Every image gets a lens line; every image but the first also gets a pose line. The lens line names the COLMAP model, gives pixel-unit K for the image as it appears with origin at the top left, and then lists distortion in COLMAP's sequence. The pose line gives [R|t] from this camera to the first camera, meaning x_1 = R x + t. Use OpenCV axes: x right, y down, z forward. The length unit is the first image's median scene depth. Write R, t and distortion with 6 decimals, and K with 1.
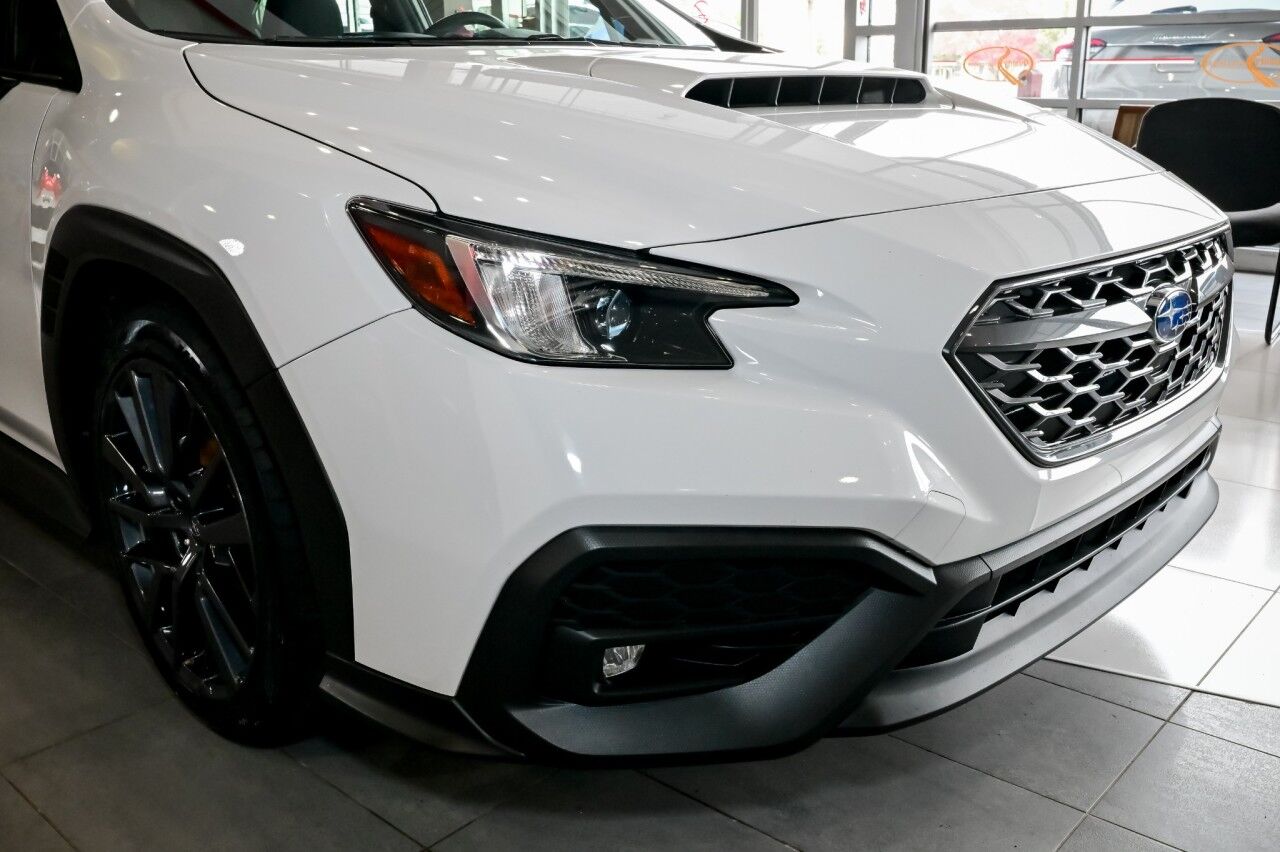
lens RADIAL K [[1199.5, 0, 645.5], [0, 1199.5, 427.3], [0, 0, 1]] dist [-0.030464, 0.000000]
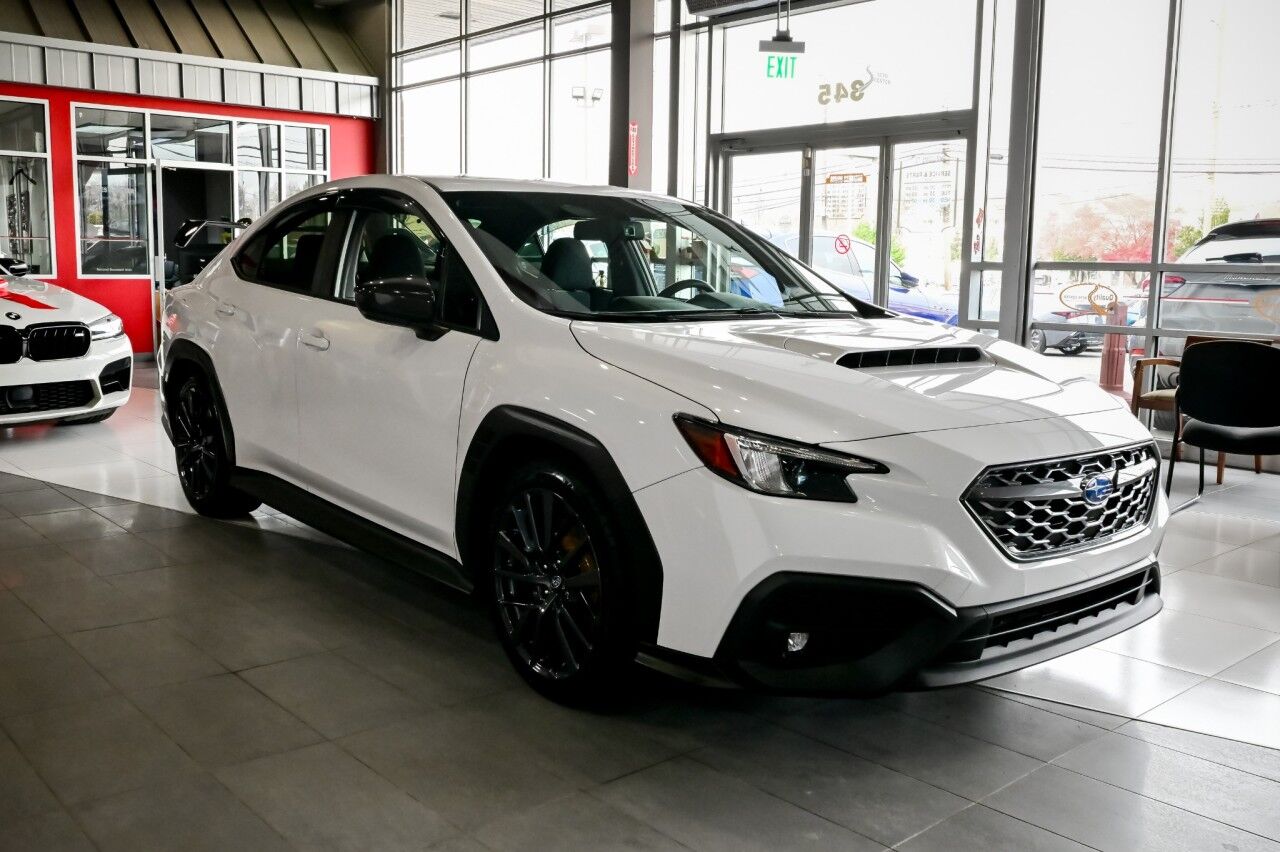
lens RADIAL K [[1199.5, 0, 636.9], [0, 1199.5, 430.0], [0, 0, 1]] dist [-0.030464, 0.000000]
pose [[0.992341, 0.042069, -0.116148, -0.063694], [-0.058594, 0.988023, -0.142749, 0.134494], [0.108752, 0.148461, 0.982920, -1.013809]]
